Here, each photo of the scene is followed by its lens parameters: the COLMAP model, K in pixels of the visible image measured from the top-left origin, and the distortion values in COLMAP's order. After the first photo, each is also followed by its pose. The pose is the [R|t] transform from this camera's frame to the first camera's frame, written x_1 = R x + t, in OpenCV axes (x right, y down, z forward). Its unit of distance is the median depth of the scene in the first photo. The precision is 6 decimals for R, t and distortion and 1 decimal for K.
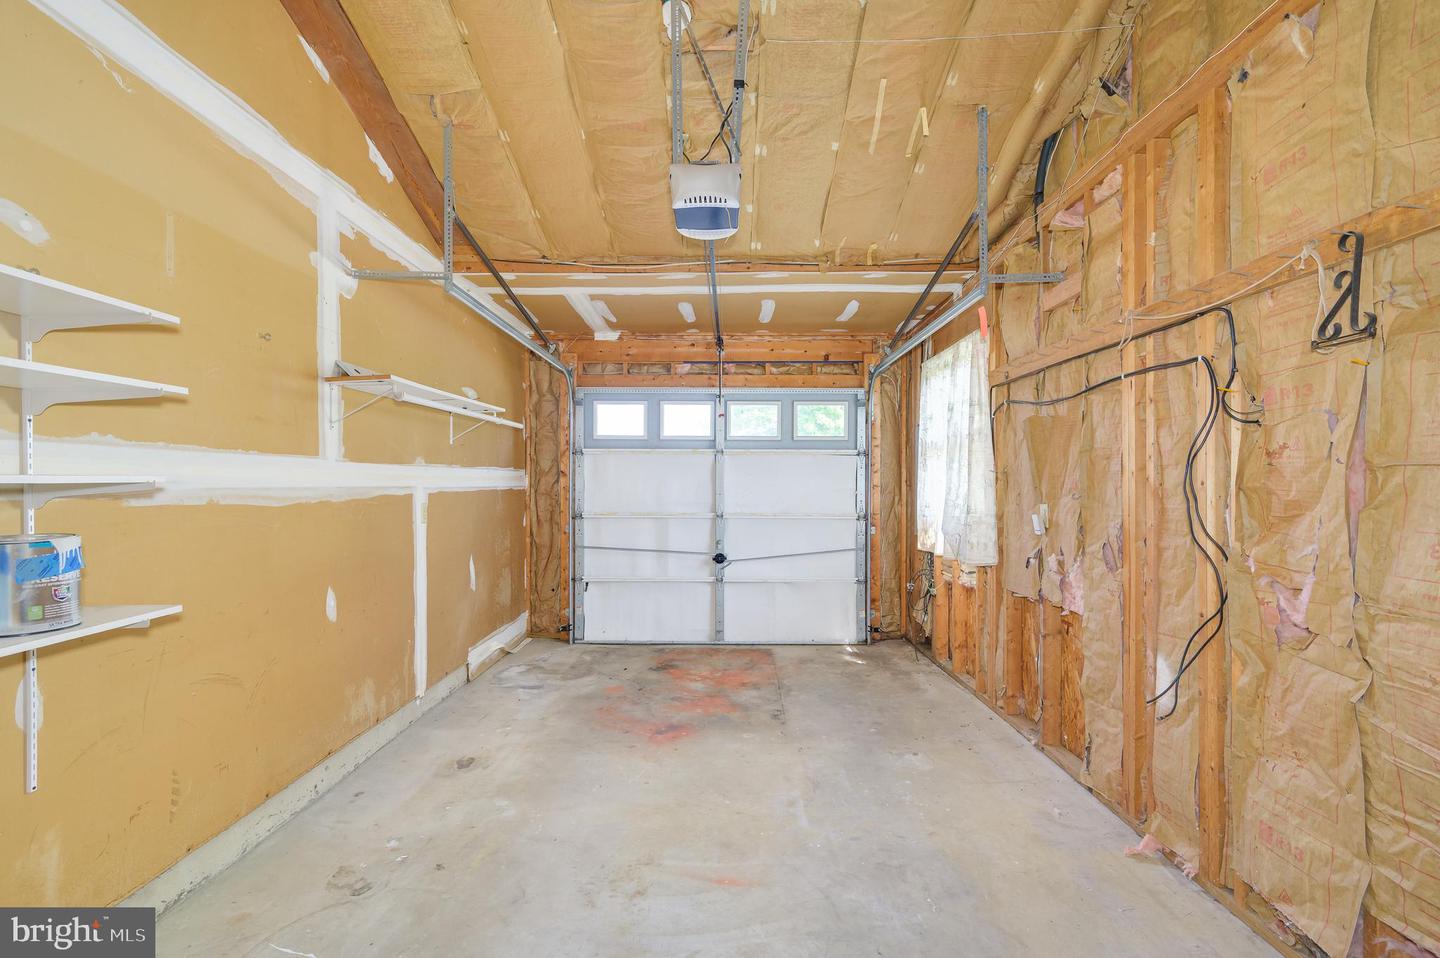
lens RADIAL K [[651.9, 0, 720.0], [0, 651.9, 479.0], [0, 0, 1]] dist [0.003707, 0.000042]
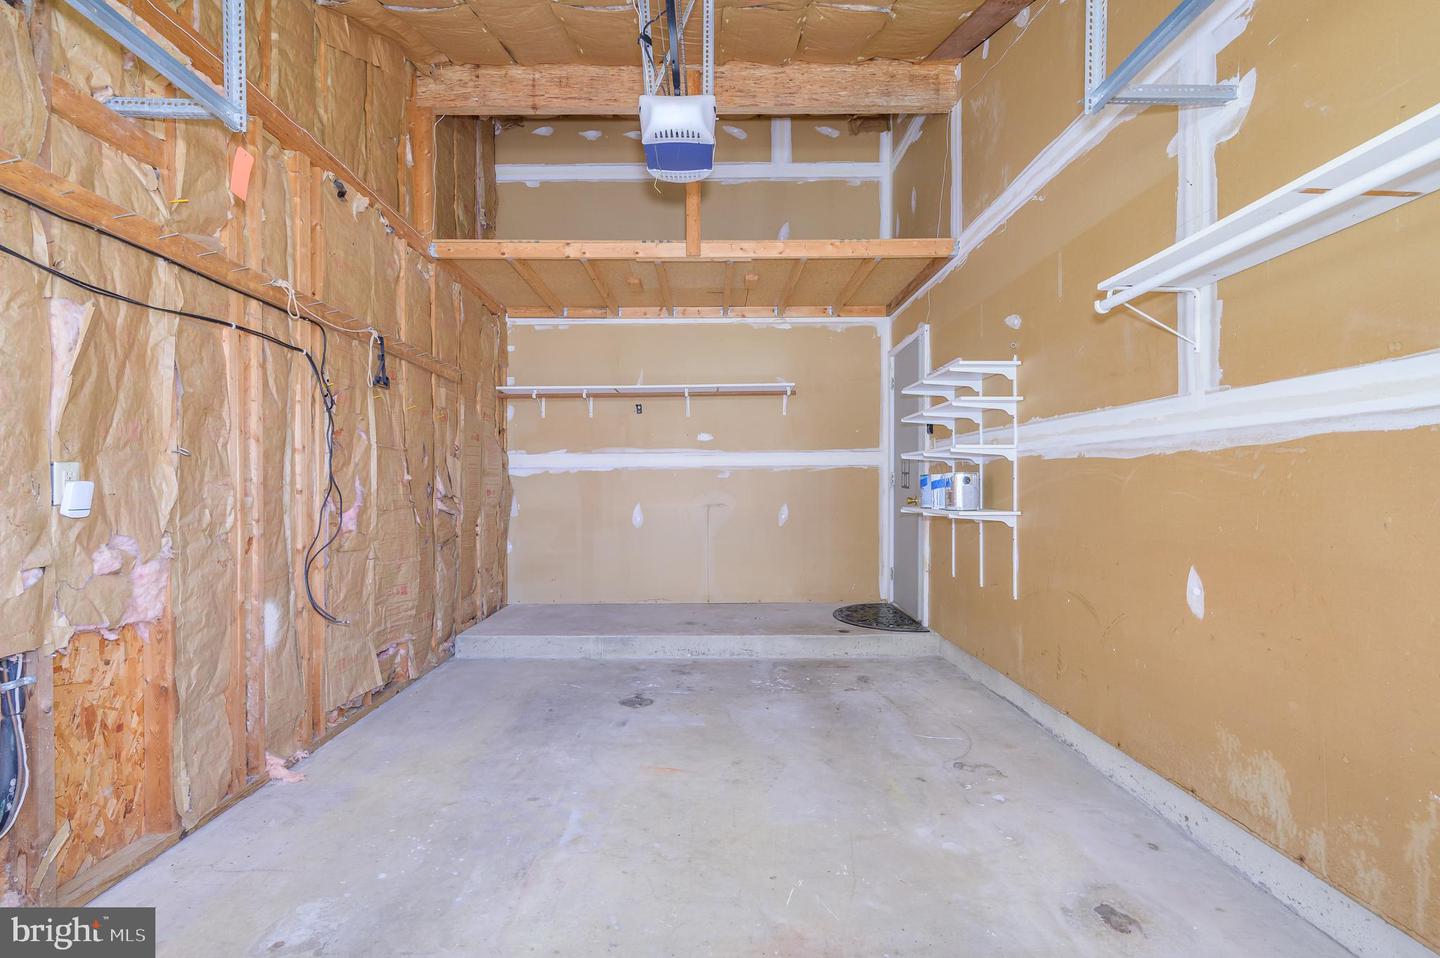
lens RADIAL K [[651.9, 0, 720.0], [0, 651.9, 479.0], [0, 0, 1]] dist [0.003707, 0.000042]
pose [[-0.999501, 0.007826, -0.030609, -0.042785], [0.008306, 0.999844, -0.015580, 0.074197], [0.030482, -0.015826, -0.999410, 1.760499]]
